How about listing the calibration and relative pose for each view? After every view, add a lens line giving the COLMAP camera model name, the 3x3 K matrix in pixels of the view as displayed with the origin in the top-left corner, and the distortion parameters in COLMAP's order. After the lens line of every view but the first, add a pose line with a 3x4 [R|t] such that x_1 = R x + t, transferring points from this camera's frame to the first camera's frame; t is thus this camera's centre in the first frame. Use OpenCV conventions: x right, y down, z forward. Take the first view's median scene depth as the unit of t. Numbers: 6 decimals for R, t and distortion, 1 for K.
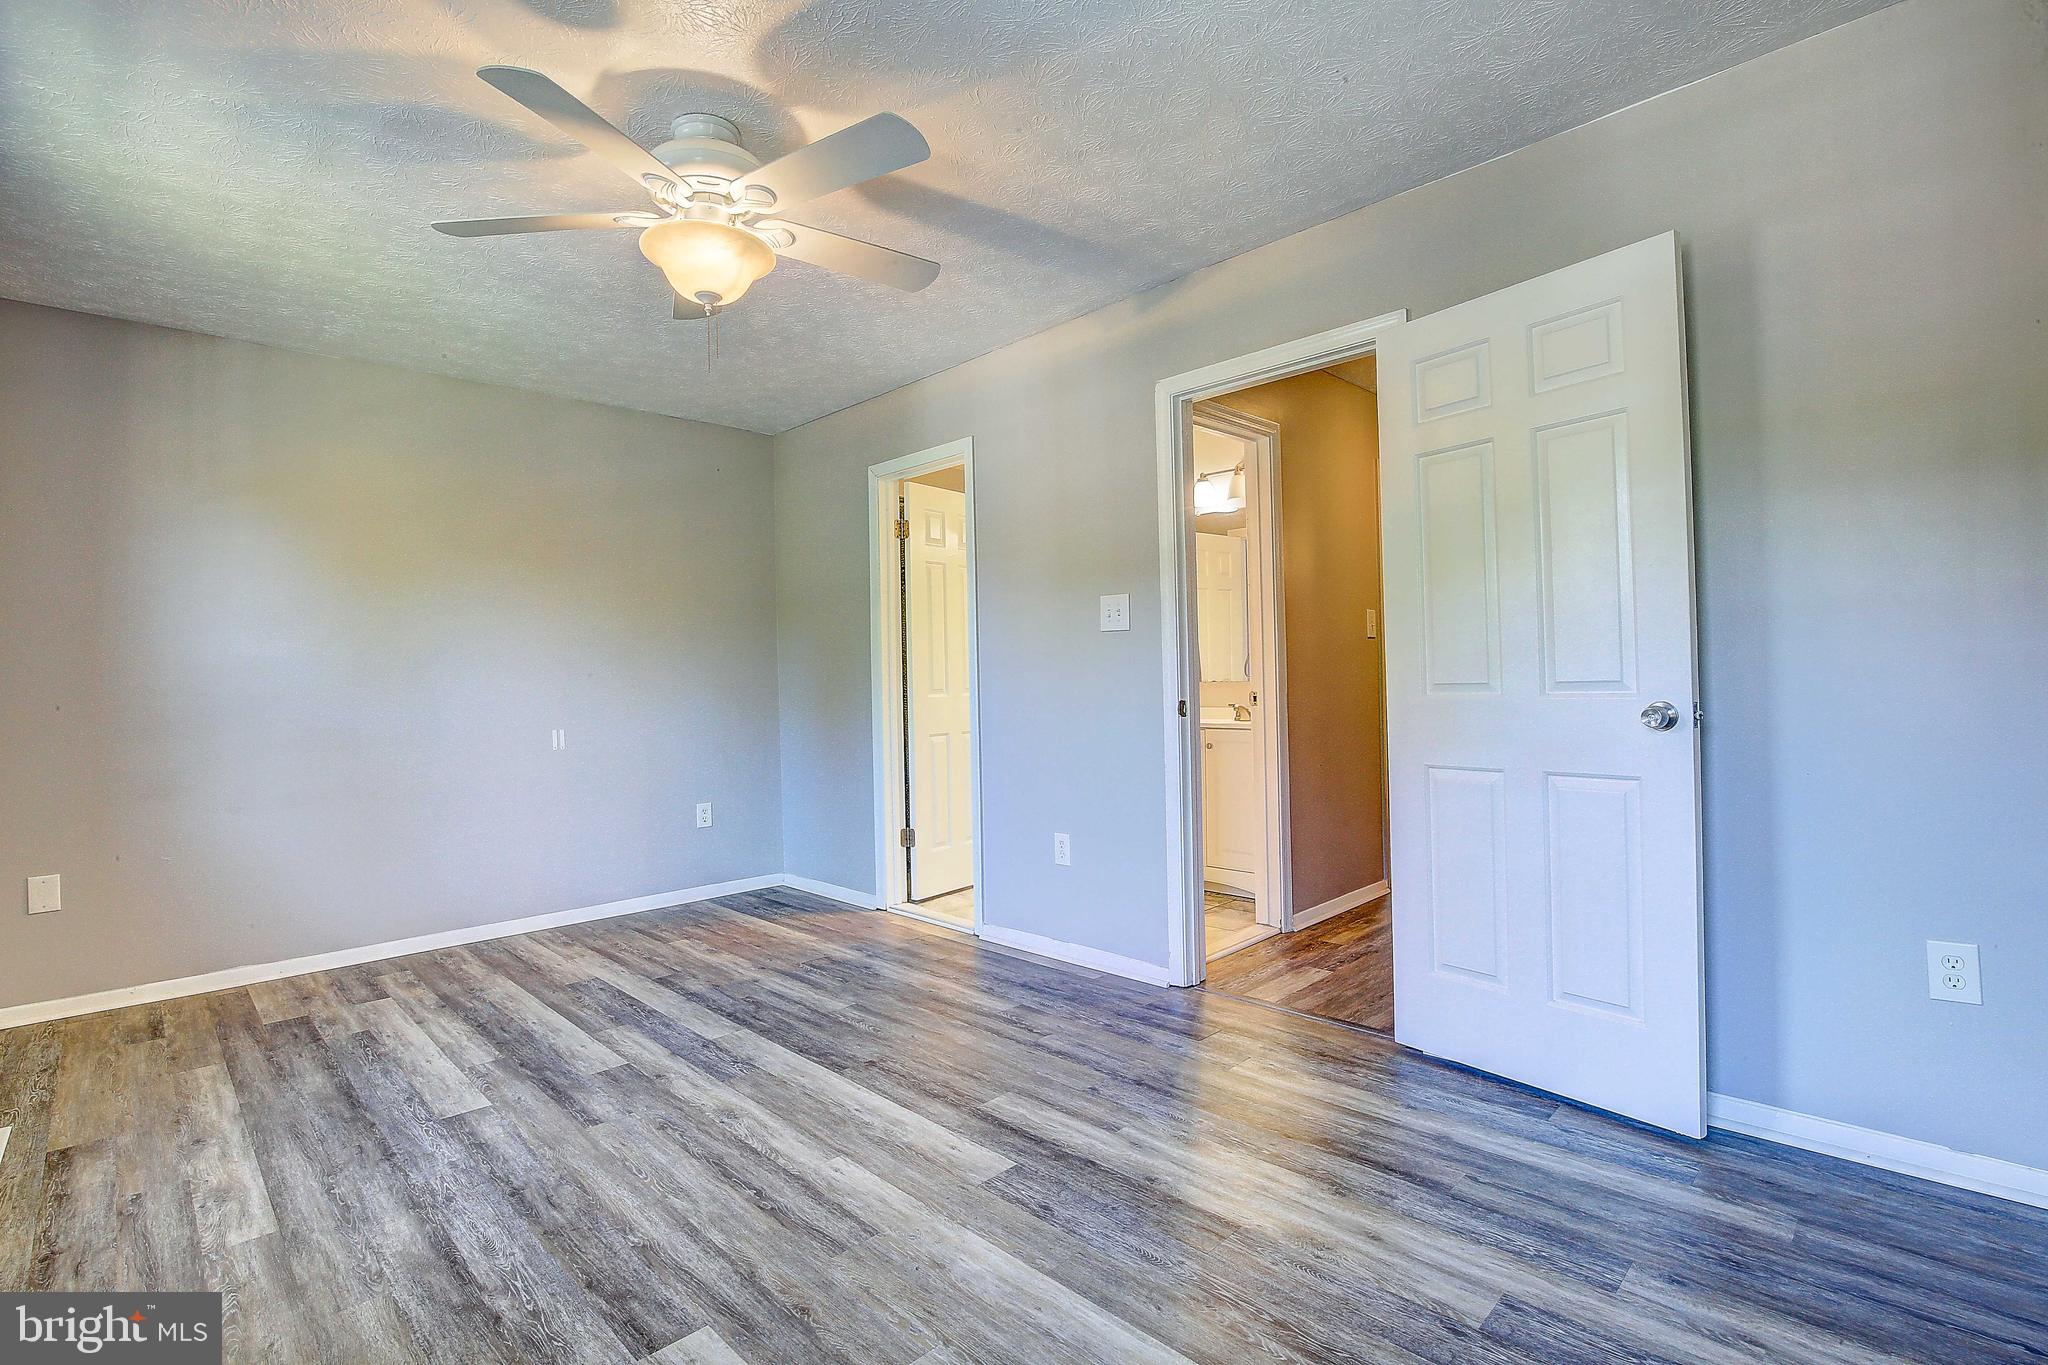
lens RADIAL K [[939.1, 0, 1013.4], [0, 939.1, 674.7], [0, 0, 1]] dist [-0.037287, 0.006798]
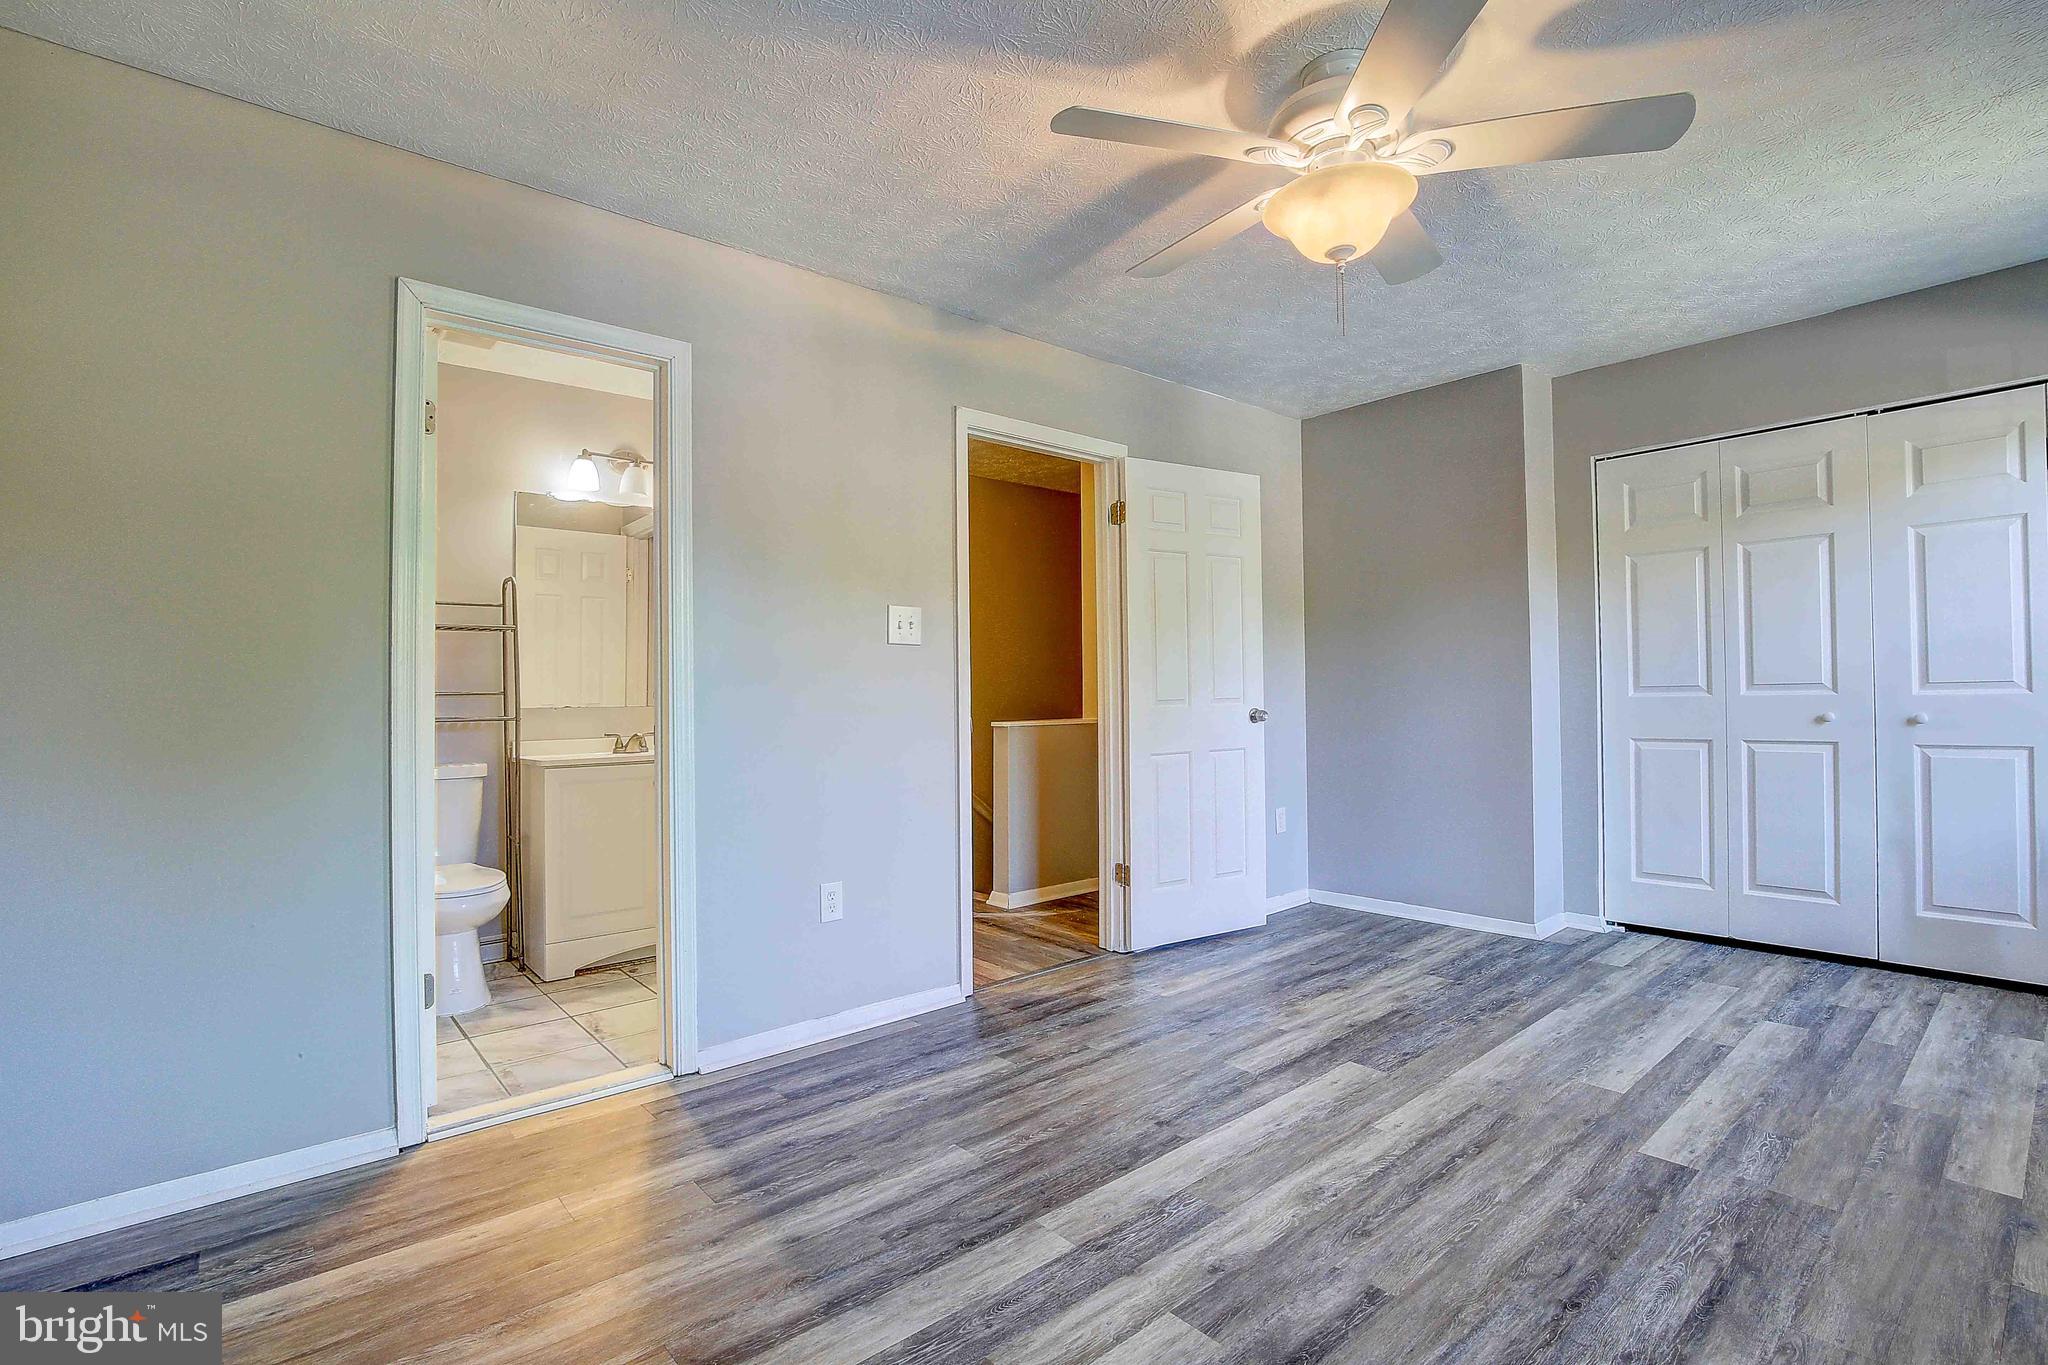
lens RADIAL K [[939.1, 0, 1013.4], [0, 939.1, 674.7], [0, 0, 1]] dist [-0.037287, 0.006798]
pose [[0.077178, 0.040355, 0.996200, -1.232268], [0.007268, 0.999131, -0.041037, 0.033941], [-0.996991, 0.010408, 0.076818, 1.248873]]
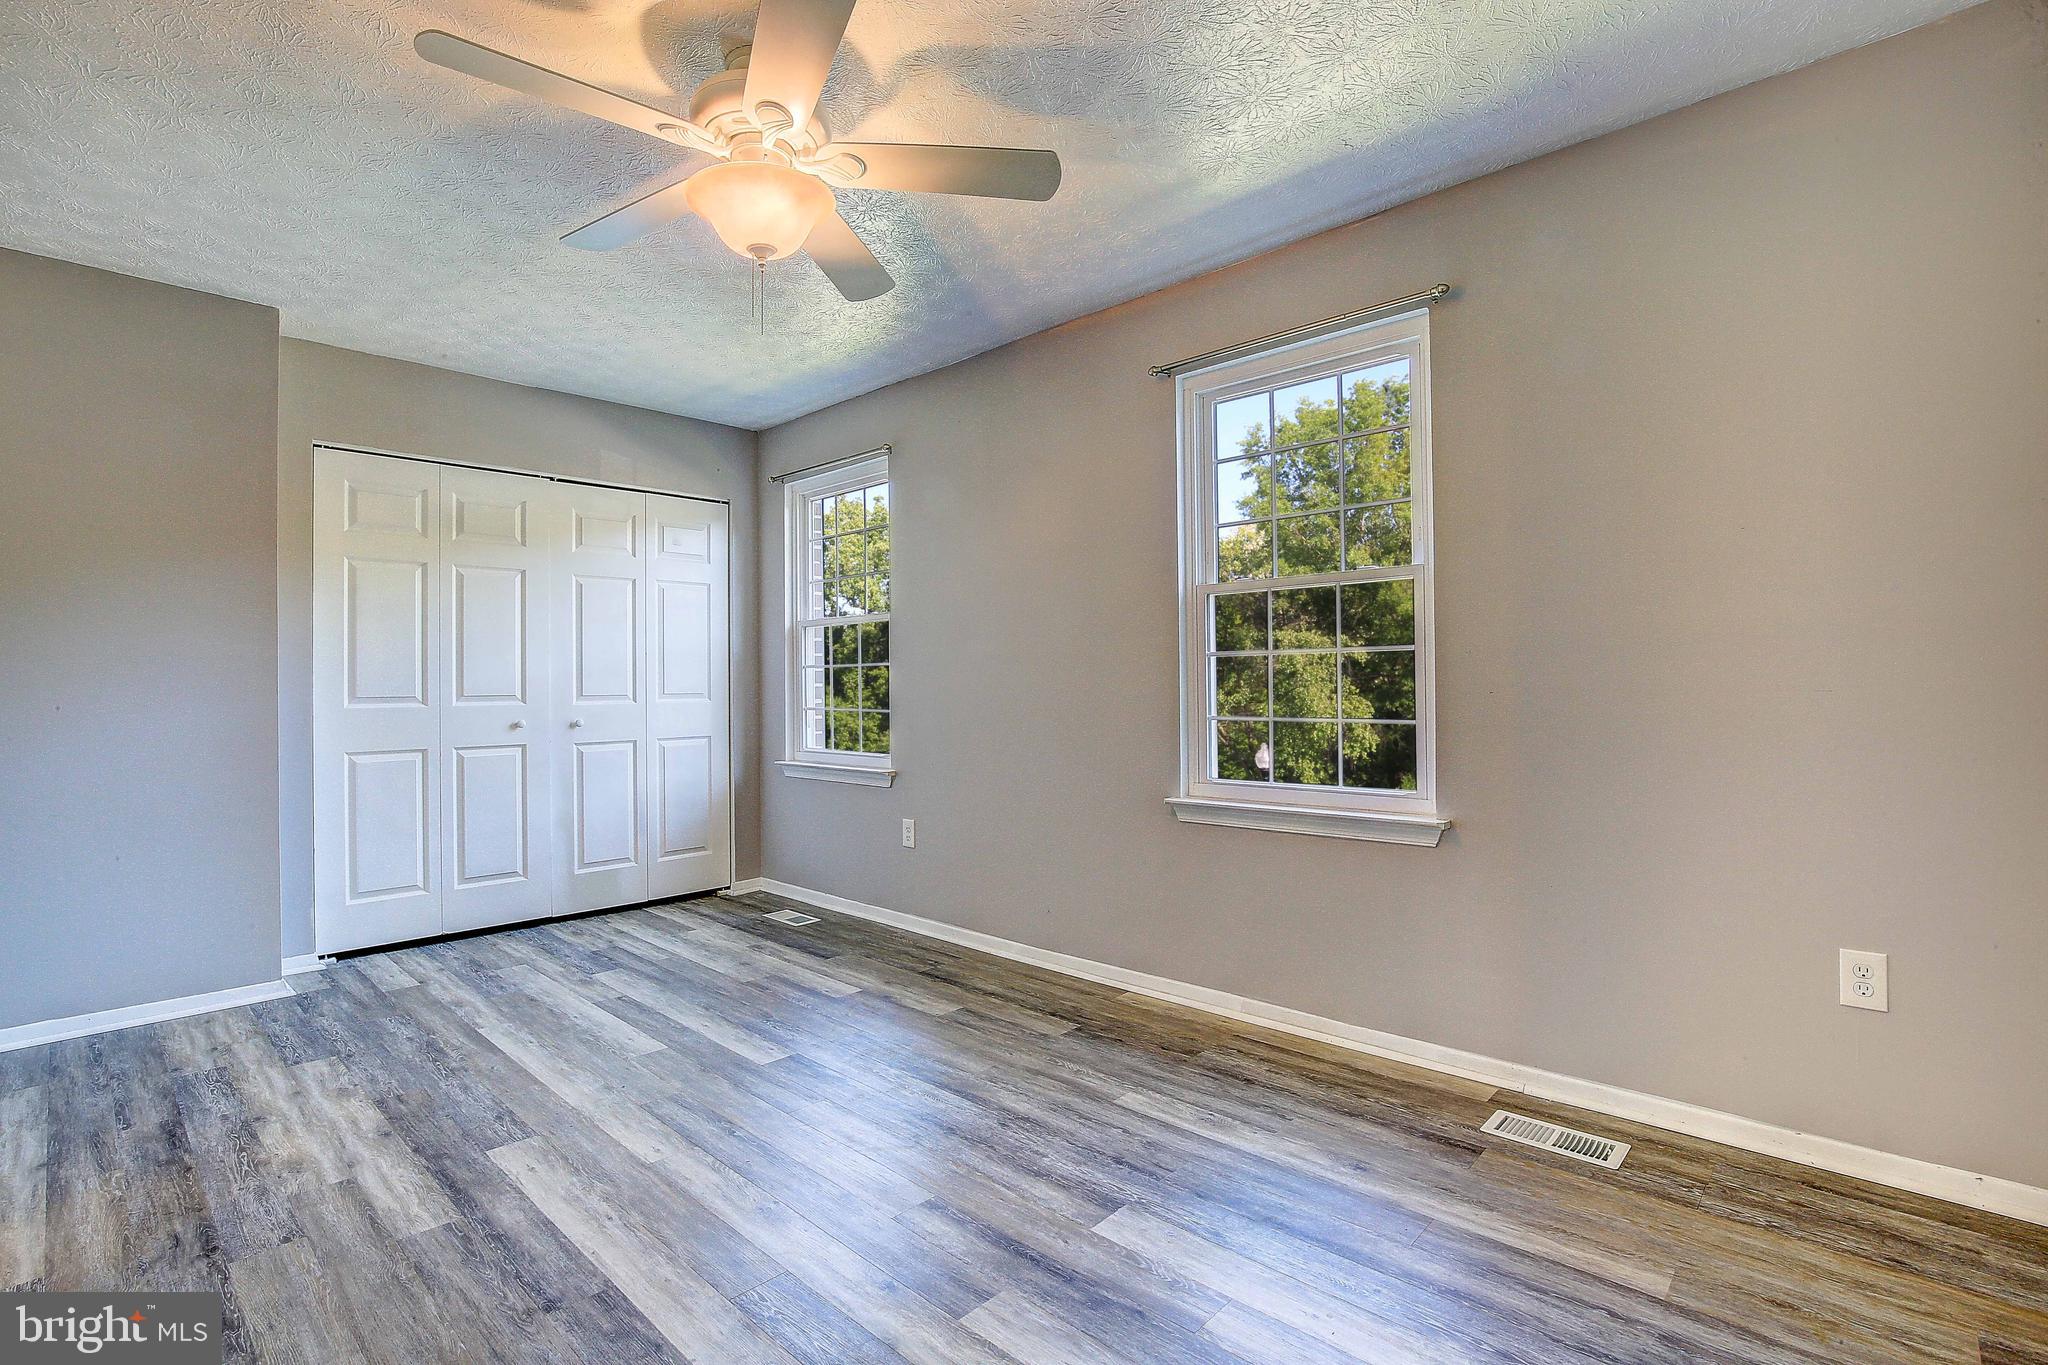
lens RADIAL K [[940.6, 0, 1014.8], [0, 940.6, 692.9], [0, 0, 1]] dist [-0.041764, 0.005808]
pose [[-0.998943, 0.031442, -0.033537, -0.526549], [0.031590, 0.999493, -0.003902, 0.028867], [0.033397, -0.004957, -0.999430, 1.887993]]
